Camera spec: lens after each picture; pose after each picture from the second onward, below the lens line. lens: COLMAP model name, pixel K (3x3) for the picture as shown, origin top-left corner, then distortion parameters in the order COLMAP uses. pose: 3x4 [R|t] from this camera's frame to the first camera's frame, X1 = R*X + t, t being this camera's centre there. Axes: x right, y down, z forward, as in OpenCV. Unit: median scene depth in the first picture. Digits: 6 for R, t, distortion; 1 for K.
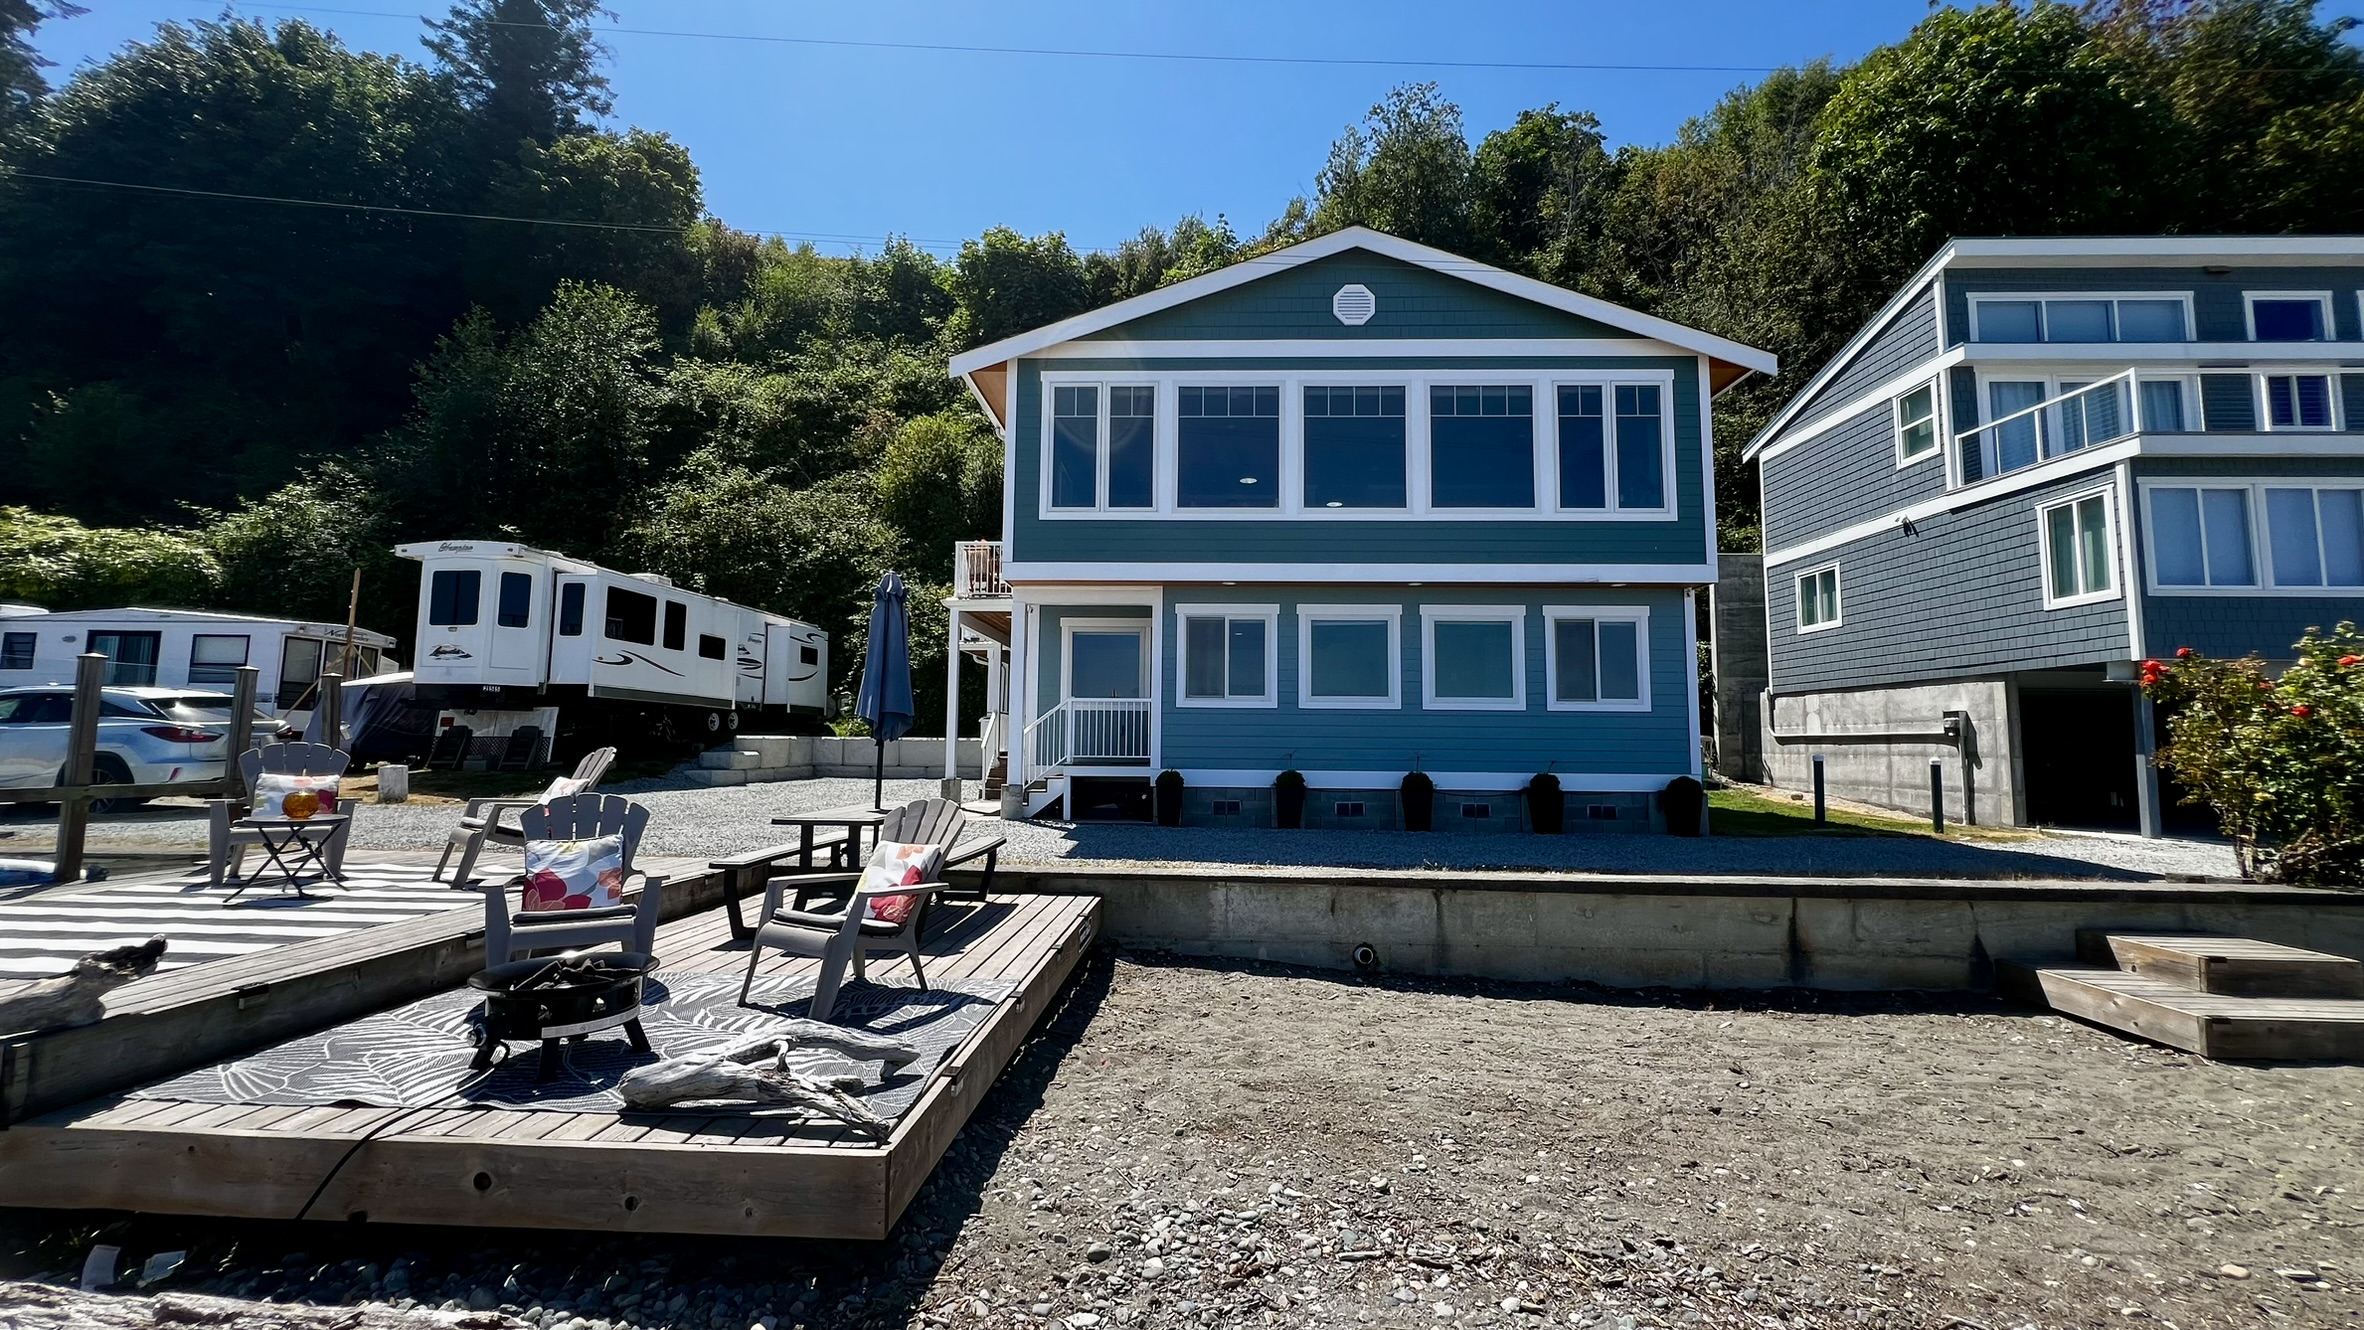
lens RADIAL K [[948.2, 0, 1182.1], [0, 948.2, 661.3], [0, 0, 1]] dist [-0.002550, -0.000859]
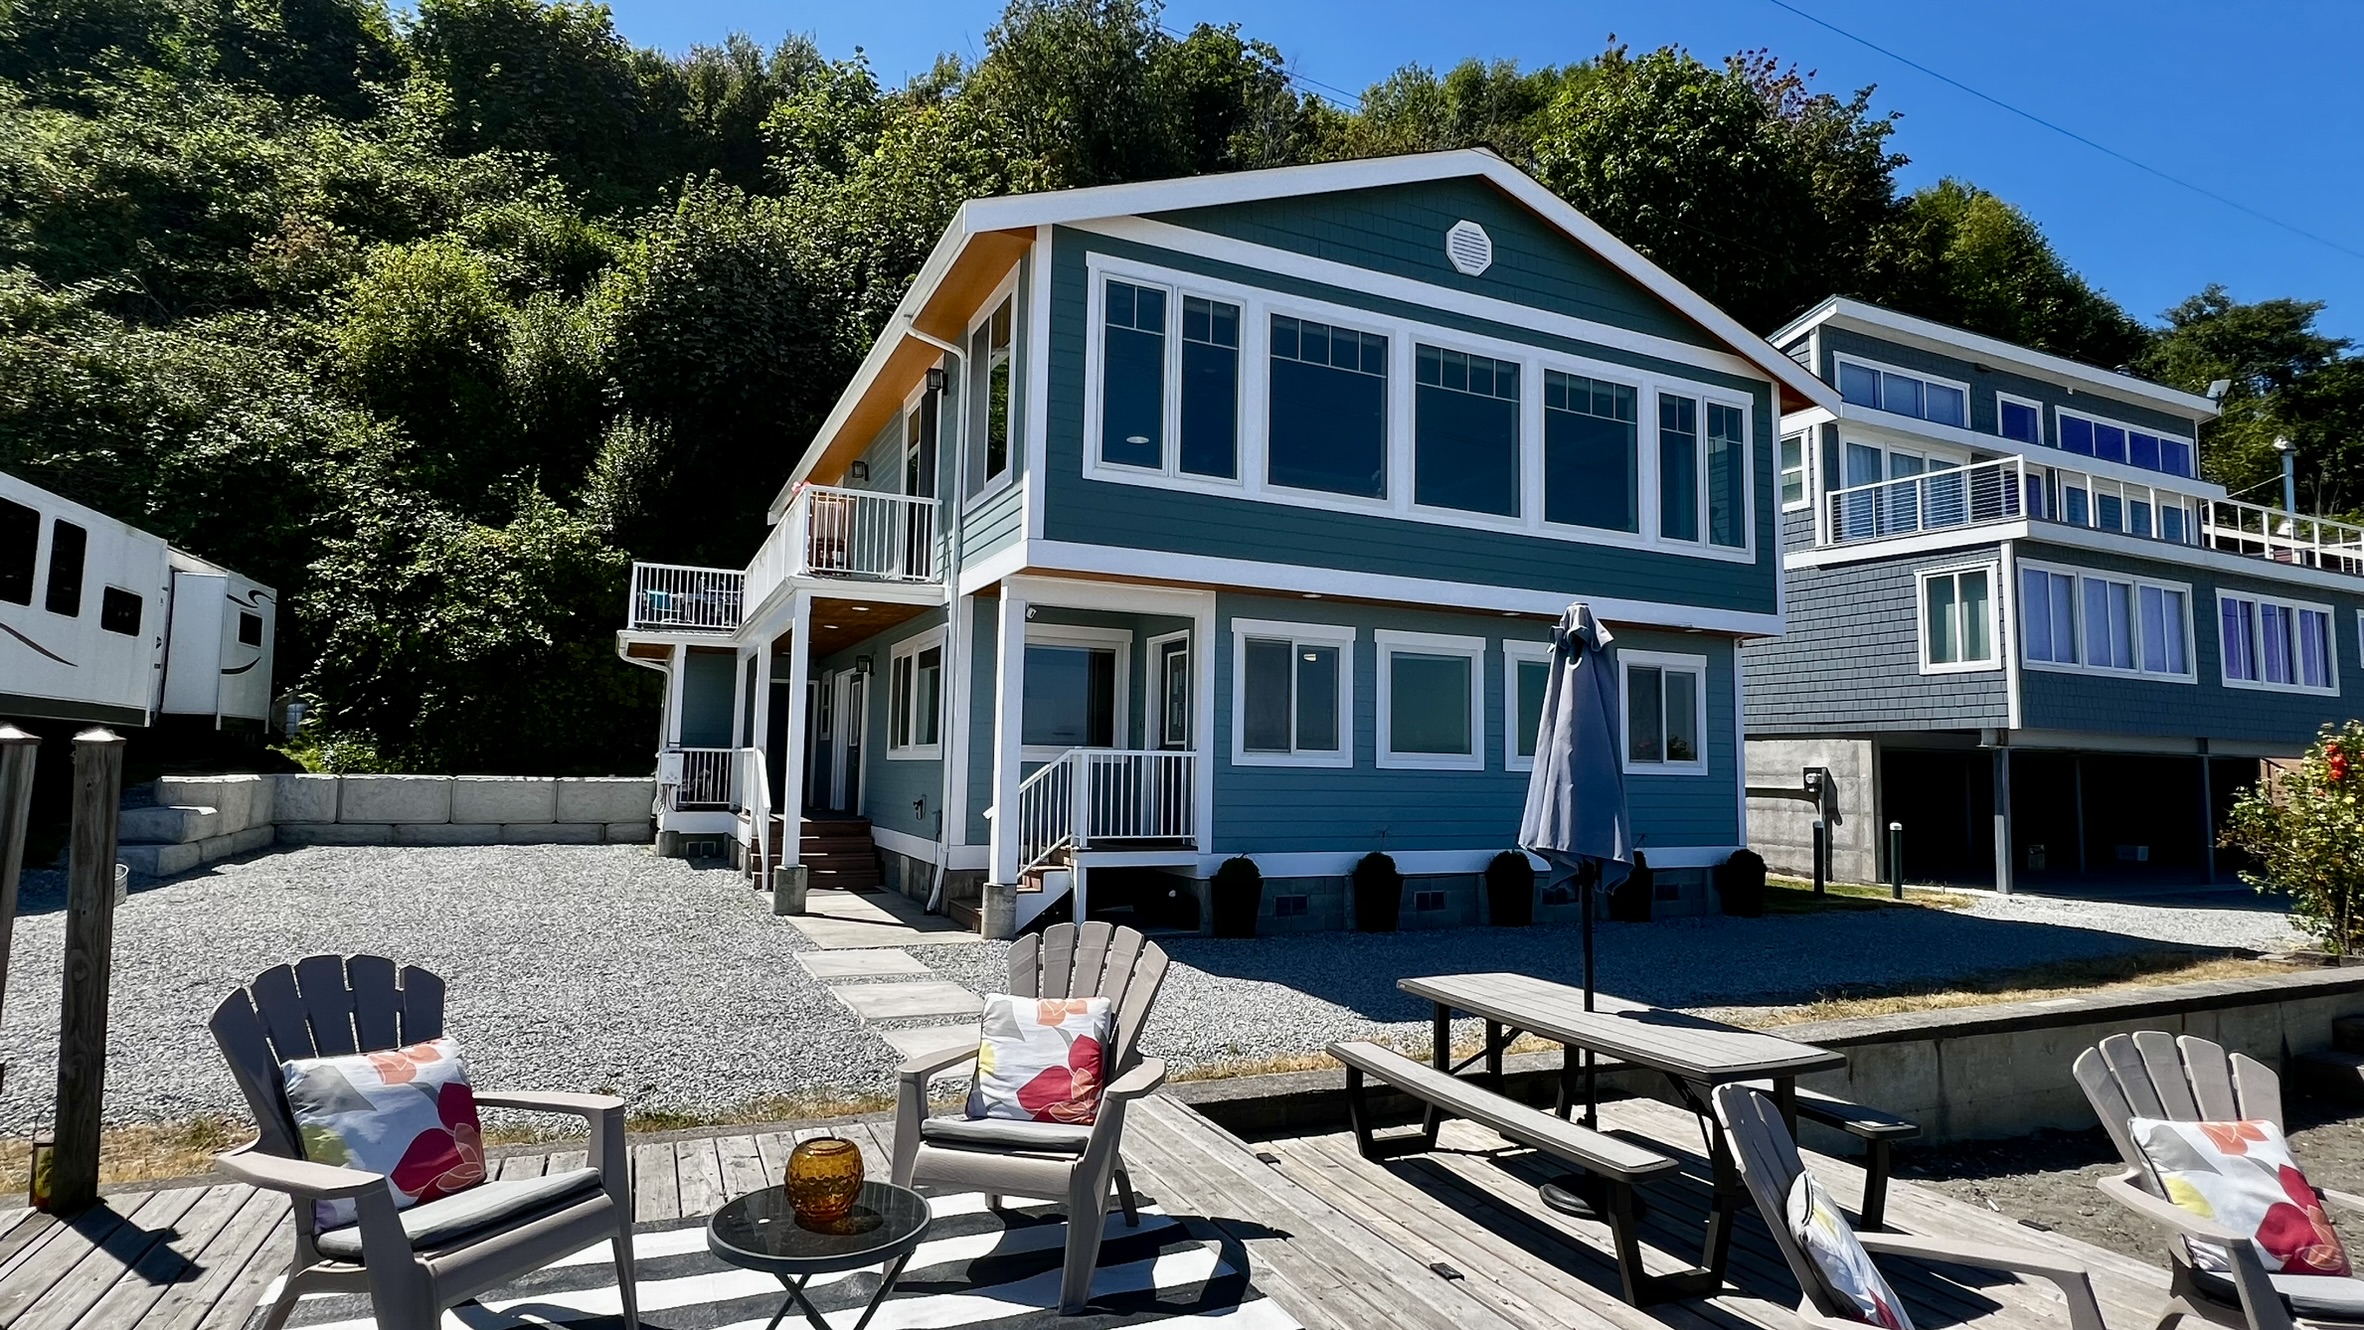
lens RADIAL K [[1186.3, 0, 1181.2], [0, 1186.3, 661.9], [0, 0, 1]] dist [-0.002316, 0.000071]
pose [[0.891686, 0.047886, 0.450115, -0.419804], [-0.050212, 0.998716, -0.006779, -0.019434], [-0.449862, -0.016556, 0.892945, 0.221649]]
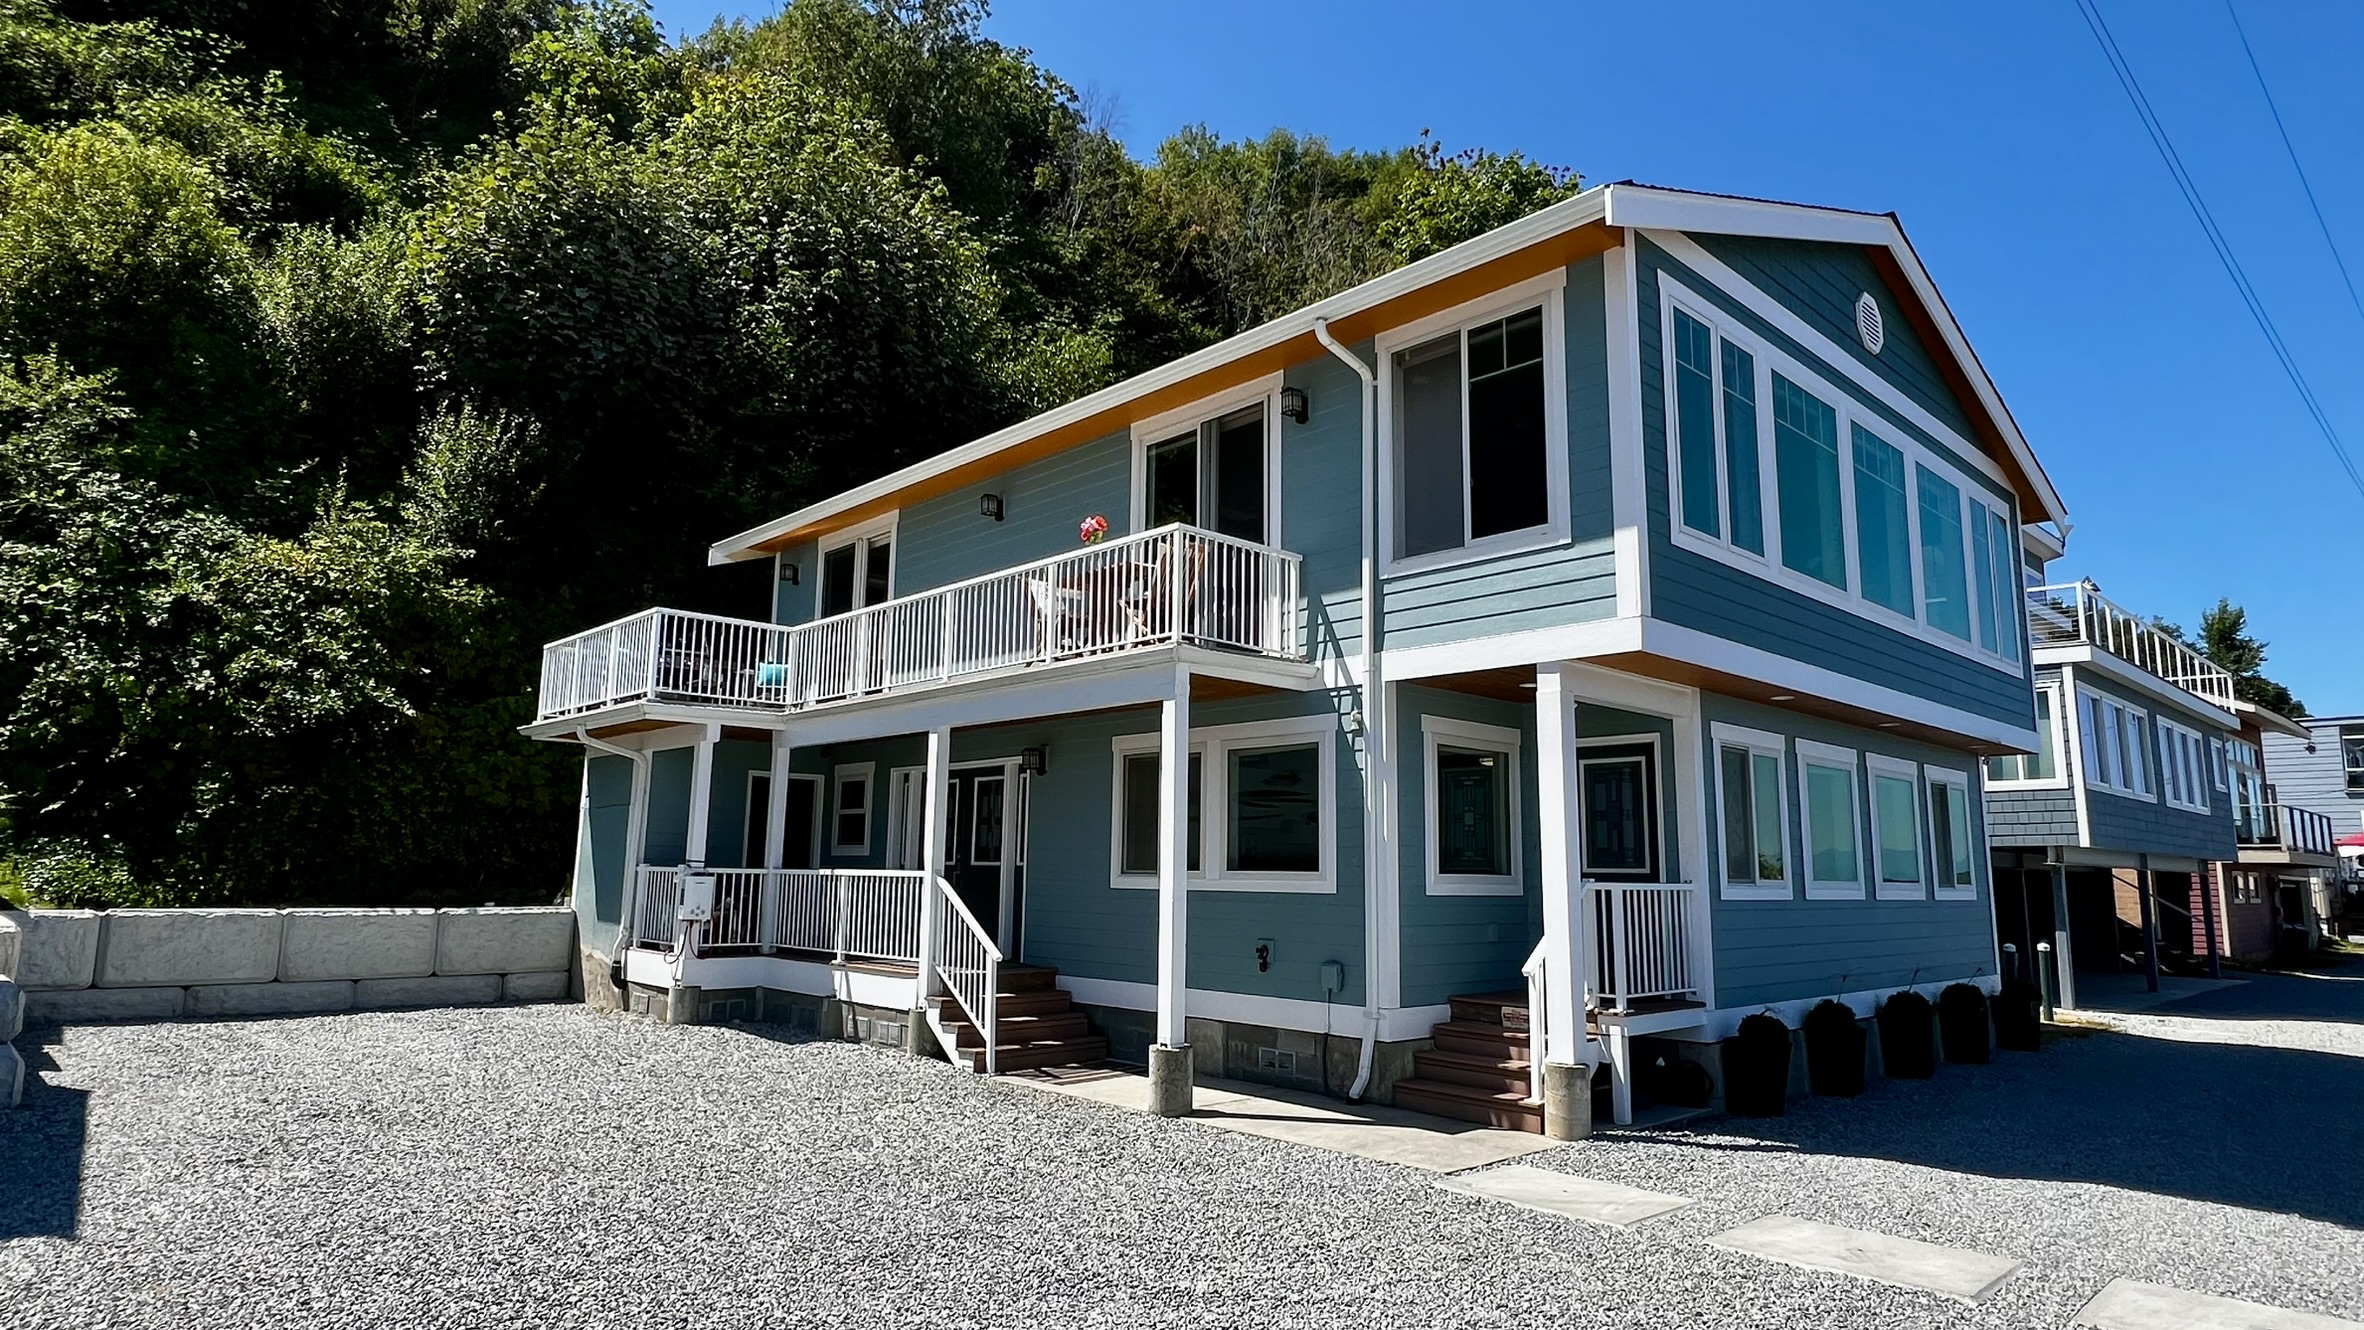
lens RADIAL K [[1296.0, 0, 1182.3], [0, 1296.0, 662.4], [0, 0, 1]] dist [-0.002927, 0.002094]
pose [[0.712051, 0.116269, 0.692434, -0.772433], [-0.070928, 0.993060, -0.093811, 0.001567], [-0.698536, 0.017685, 0.715356, 0.630787]]
